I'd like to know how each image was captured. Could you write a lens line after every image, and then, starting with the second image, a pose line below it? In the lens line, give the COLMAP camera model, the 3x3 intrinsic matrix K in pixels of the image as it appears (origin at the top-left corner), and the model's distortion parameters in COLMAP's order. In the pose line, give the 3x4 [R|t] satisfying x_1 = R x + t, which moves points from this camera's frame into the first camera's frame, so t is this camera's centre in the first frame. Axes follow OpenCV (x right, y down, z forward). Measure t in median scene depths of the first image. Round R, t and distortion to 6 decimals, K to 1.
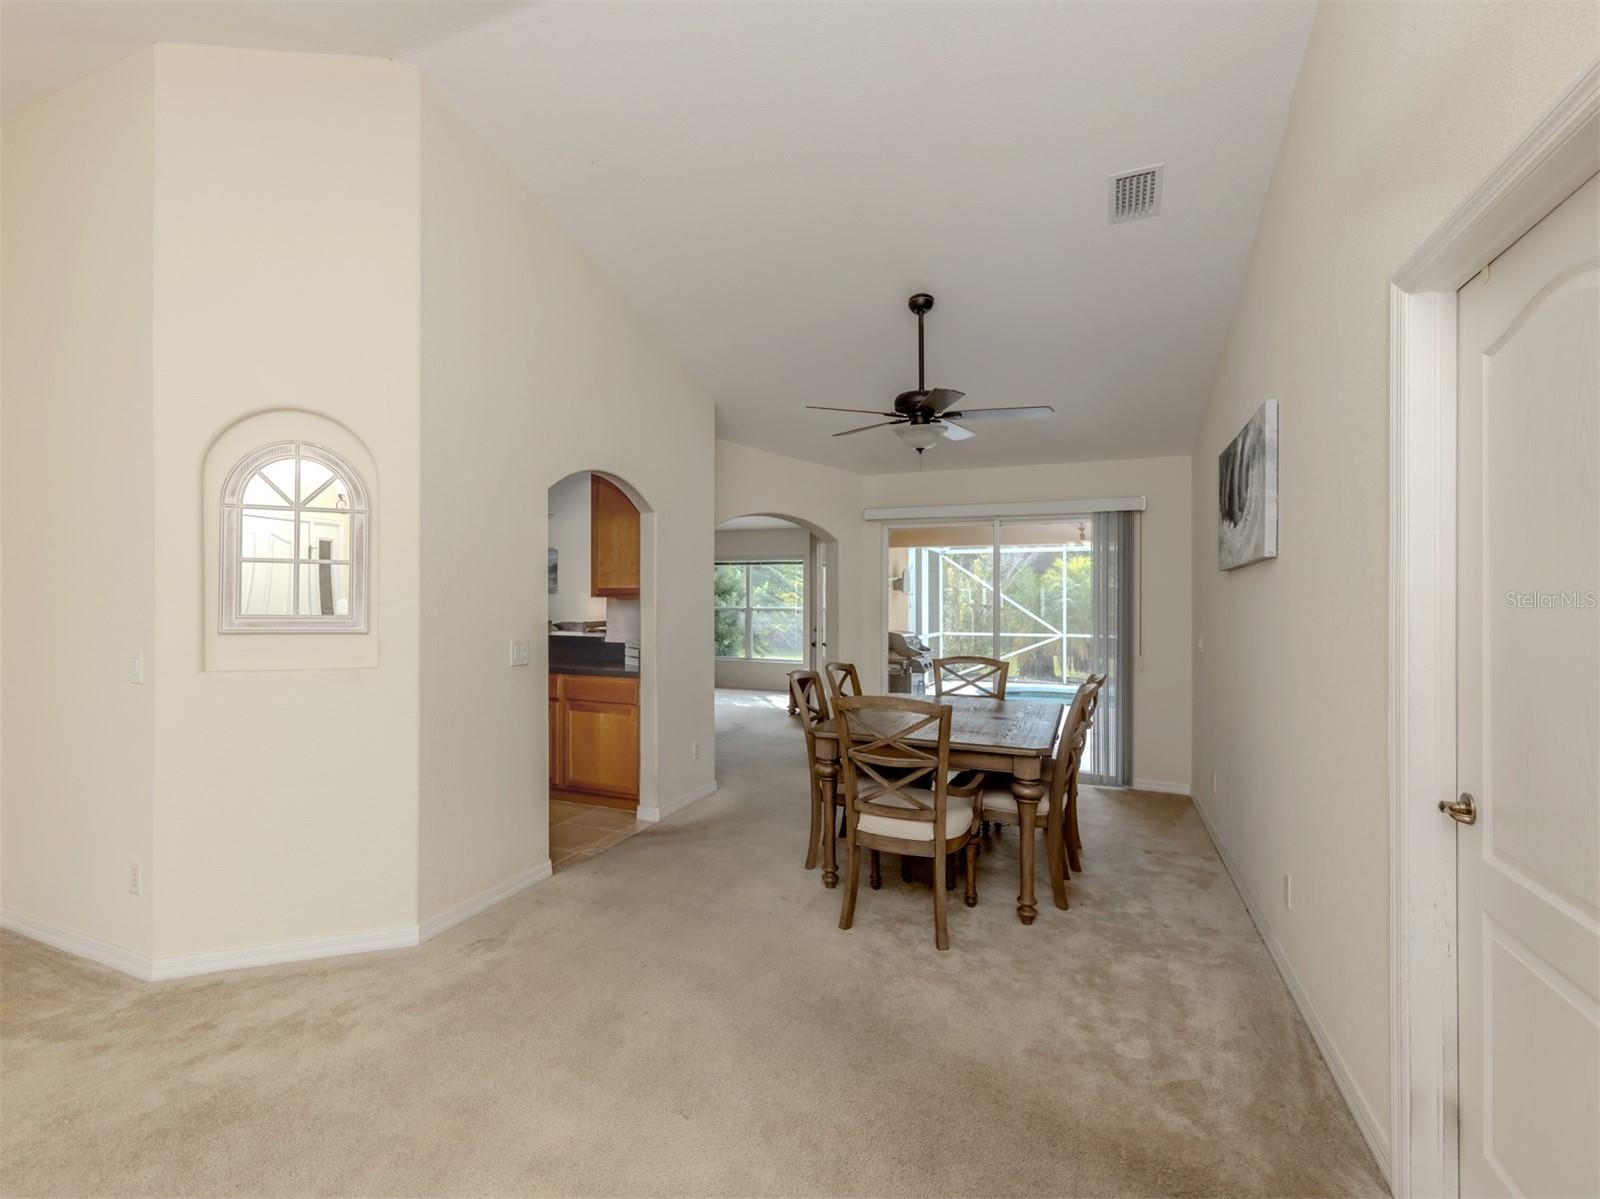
lens RADIAL K [[710.4, 0, 784.4], [0, 710.4, 597.6], [0, 0, 1]] dist [0.000215, 0.000234]
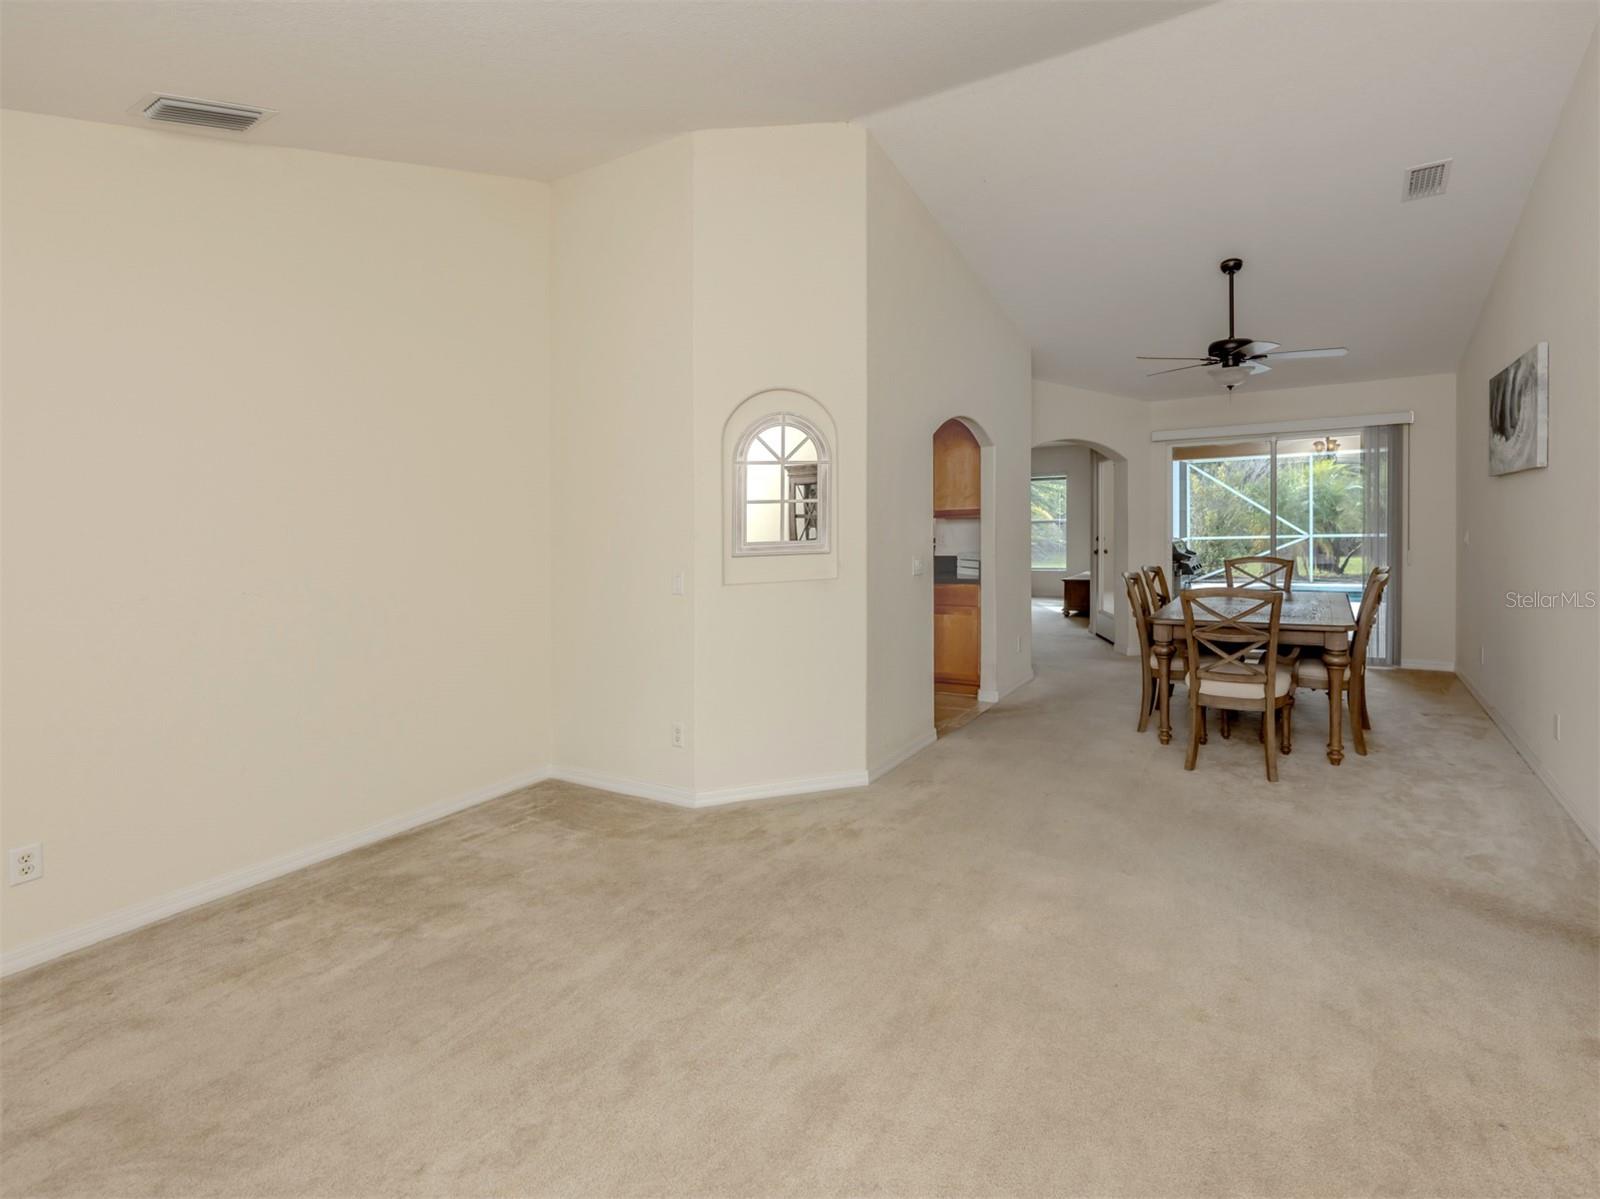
lens RADIAL K [[710.4, 0, 950.2], [0, 710.4, 541.6], [0, 0, 1]] dist [0.000215, 0.000234]
pose [[0.997115, -0.036386, -0.066617, -0.246138], [0.039334, 0.998280, 0.043483, -0.018481], [0.064921, -0.045978, 0.996831, -0.287591]]
